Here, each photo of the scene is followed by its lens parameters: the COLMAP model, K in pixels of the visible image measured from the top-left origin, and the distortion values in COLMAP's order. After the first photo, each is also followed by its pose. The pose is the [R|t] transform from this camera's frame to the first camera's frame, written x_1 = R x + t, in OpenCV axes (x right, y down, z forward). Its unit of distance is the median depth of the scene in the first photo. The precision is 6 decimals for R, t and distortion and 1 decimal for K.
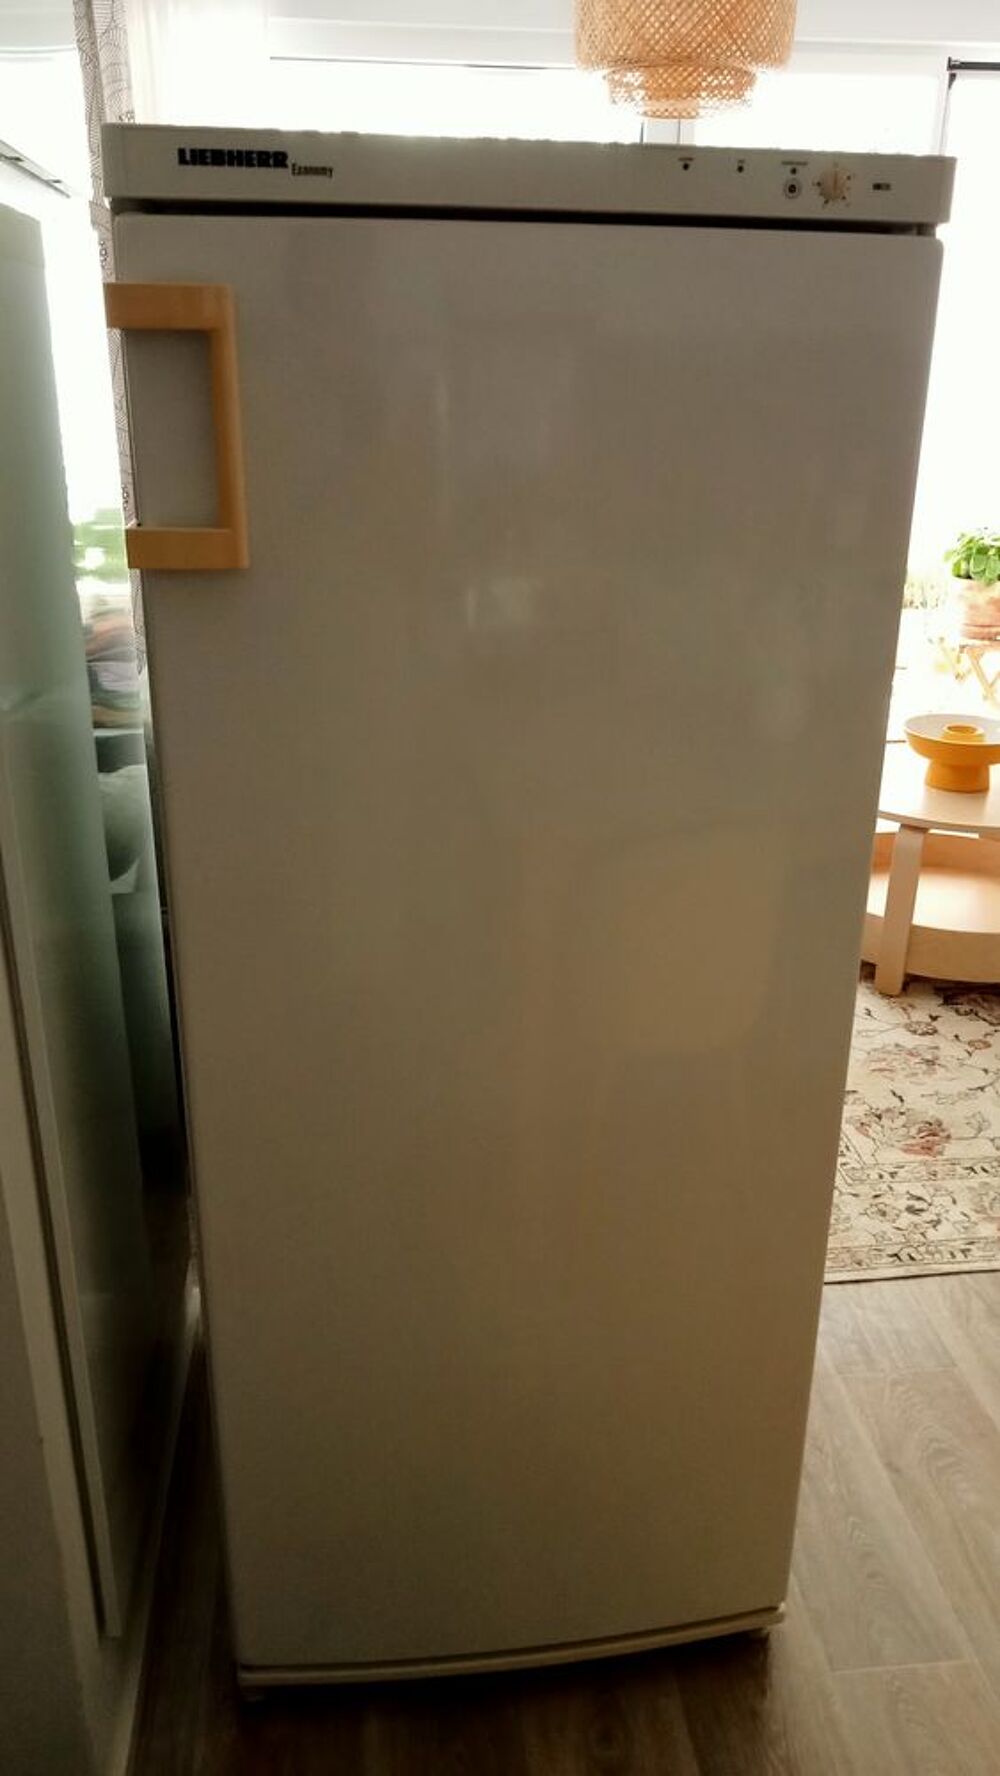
lens RADIAL K [[1369.4, 0, 497.8], [0, 1369.4, 889.8], [0, 0, 1]] dist [0.014281, 0.014536]
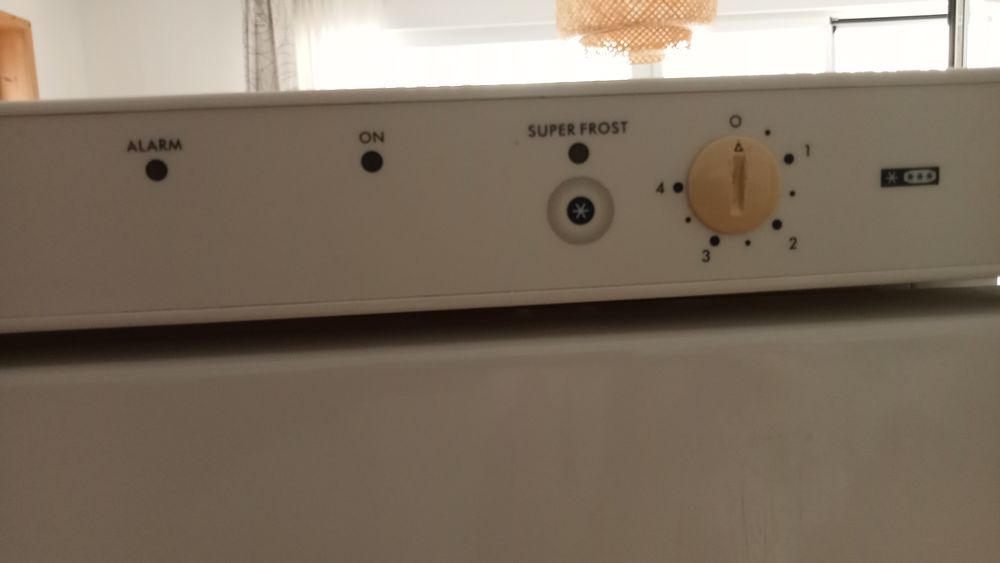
lens RADIAL K [[771.1, 0, 500.6], [0, 771.1, 281.1], [0, 0, 1]] dist [0.014281, 0.014536]
pose [[0.992015, -0.046294, -0.117320, 0.083164], [0.015388, 0.967676, -0.251728, -0.176209], [0.125181, 0.247913, 0.960661, 0.329074]]
